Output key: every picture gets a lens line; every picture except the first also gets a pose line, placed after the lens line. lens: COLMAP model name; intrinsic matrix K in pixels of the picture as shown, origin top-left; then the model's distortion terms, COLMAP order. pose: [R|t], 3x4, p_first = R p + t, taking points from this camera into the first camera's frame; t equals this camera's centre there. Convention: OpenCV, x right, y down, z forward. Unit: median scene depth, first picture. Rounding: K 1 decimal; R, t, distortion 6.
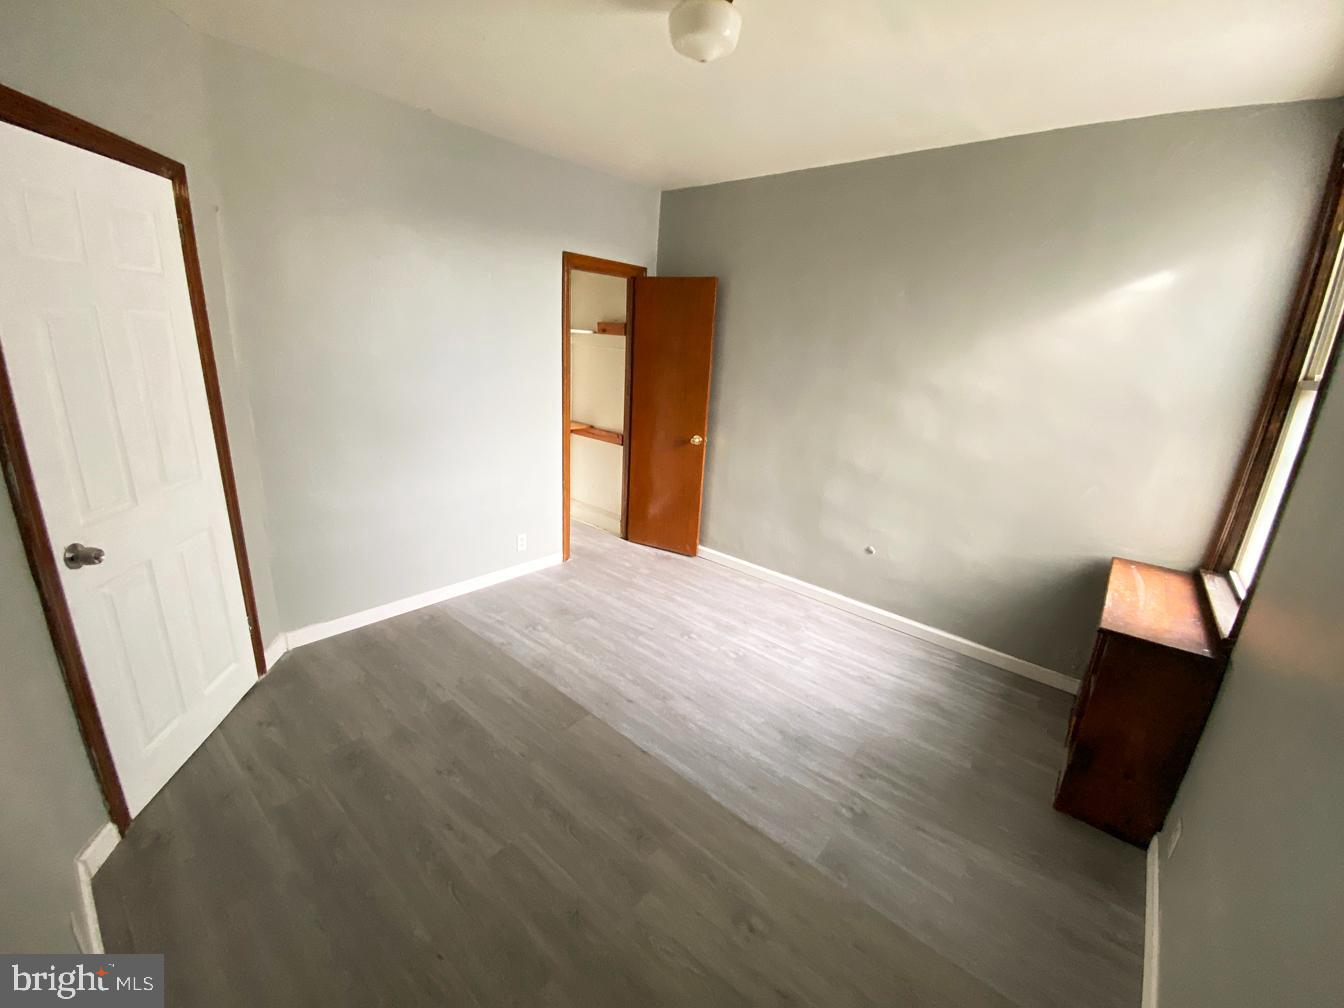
lens RADIAL K [[556.9, 0, 668.5], [0, 556.9, 506.6], [0, 0, 1]] dist [0.079012, -0.047039]
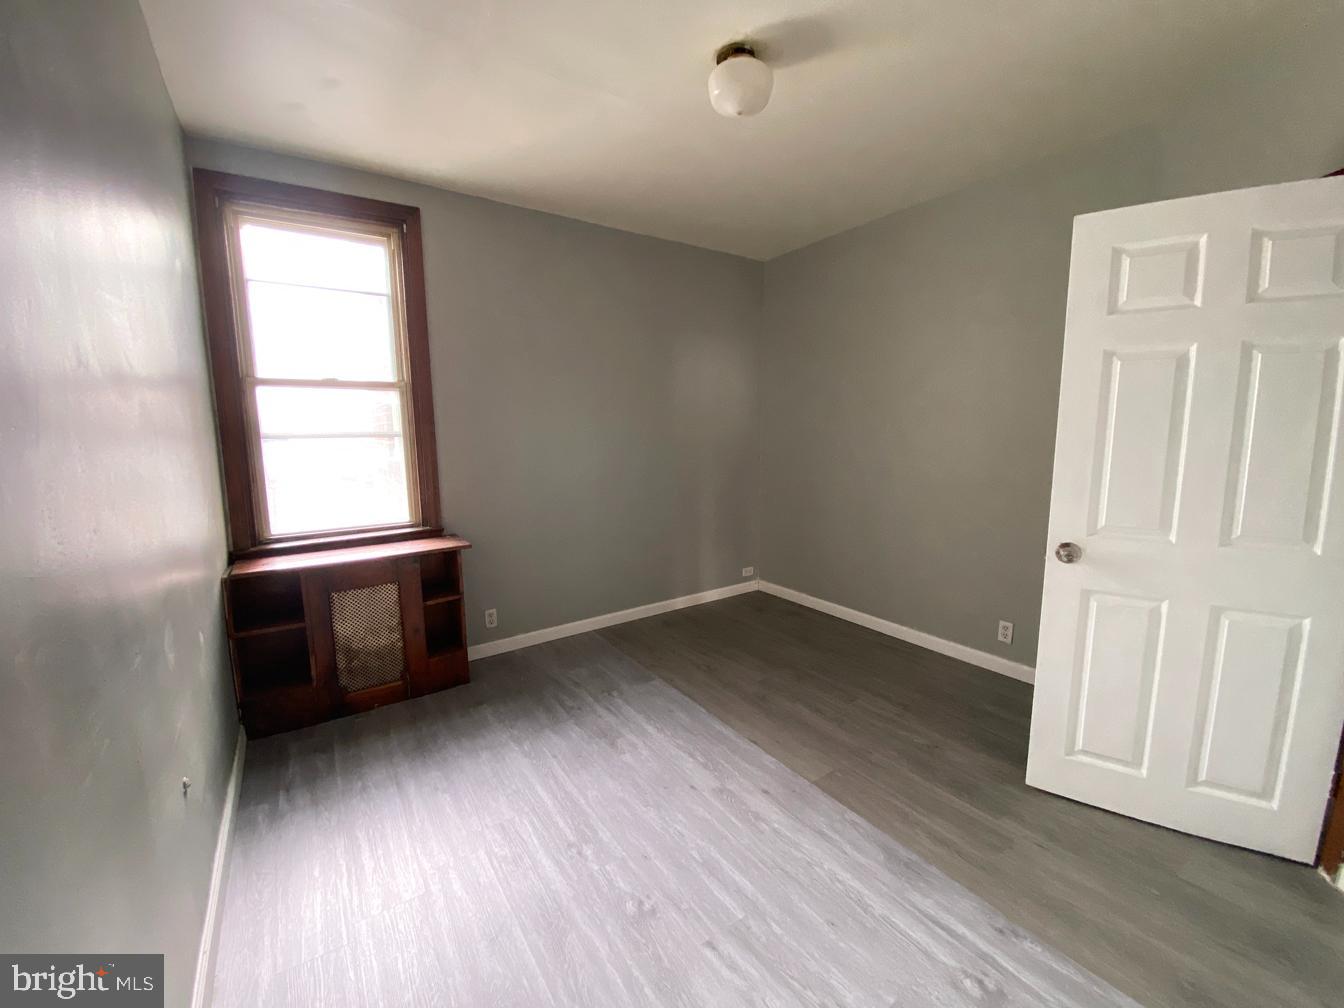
lens RADIAL K [[556.9, 0, 668.5], [0, 556.9, 506.6], [0, 0, 1]] dist [0.079012, -0.047039]
pose [[-0.962930, -0.093635, 0.252980, -0.104906], [0.021598, 0.908051, 0.418303, -0.385597], [-0.268886, 0.408260, -0.872367, 1.626166]]
